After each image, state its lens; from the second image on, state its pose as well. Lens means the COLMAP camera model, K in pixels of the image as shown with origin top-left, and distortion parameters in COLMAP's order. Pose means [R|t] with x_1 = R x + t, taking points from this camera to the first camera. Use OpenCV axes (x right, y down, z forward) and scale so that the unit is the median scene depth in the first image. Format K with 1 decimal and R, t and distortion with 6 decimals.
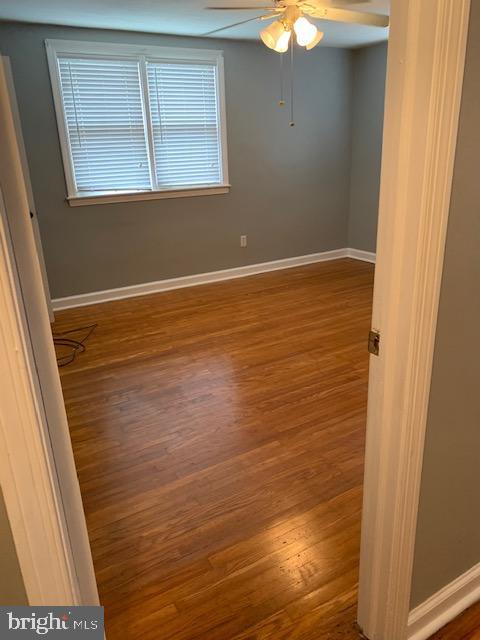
lens RADIAL K [[491.5, 0, 237.9], [0, 491.5, 329.2], [0, 0, 1]] dist [0.024648, -0.048522]
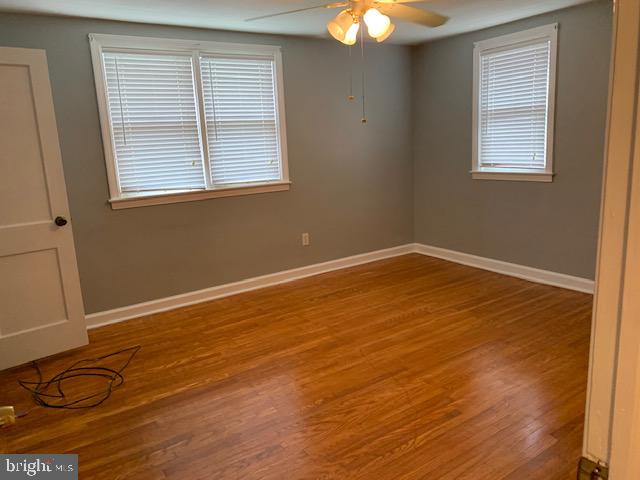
lens RADIAL K [[491.5, 0, 316.5], [0, 491.5, 241.1], [0, 0, 1]] dist [0.024648, -0.048522]
pose [[0.998345, -0.022067, 0.053113, -0.023012], [0.029578, 0.988979, -0.145068, -0.055719], [-0.049327, 0.146399, 0.987995, 0.119714]]
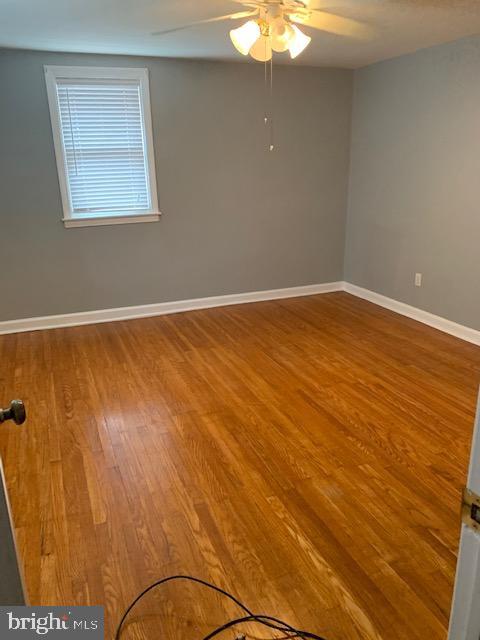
lens RADIAL K [[491.5, 0, 240.9], [0, 491.5, 323.9], [0, 0, 1]] dist [0.024648, -0.048522]
pose [[0.154675, -0.274197, 0.949153, -0.592195], [0.367719, 0.907668, 0.202289, -0.262483], [-0.916983, 0.317733, 0.241222, 0.742862]]
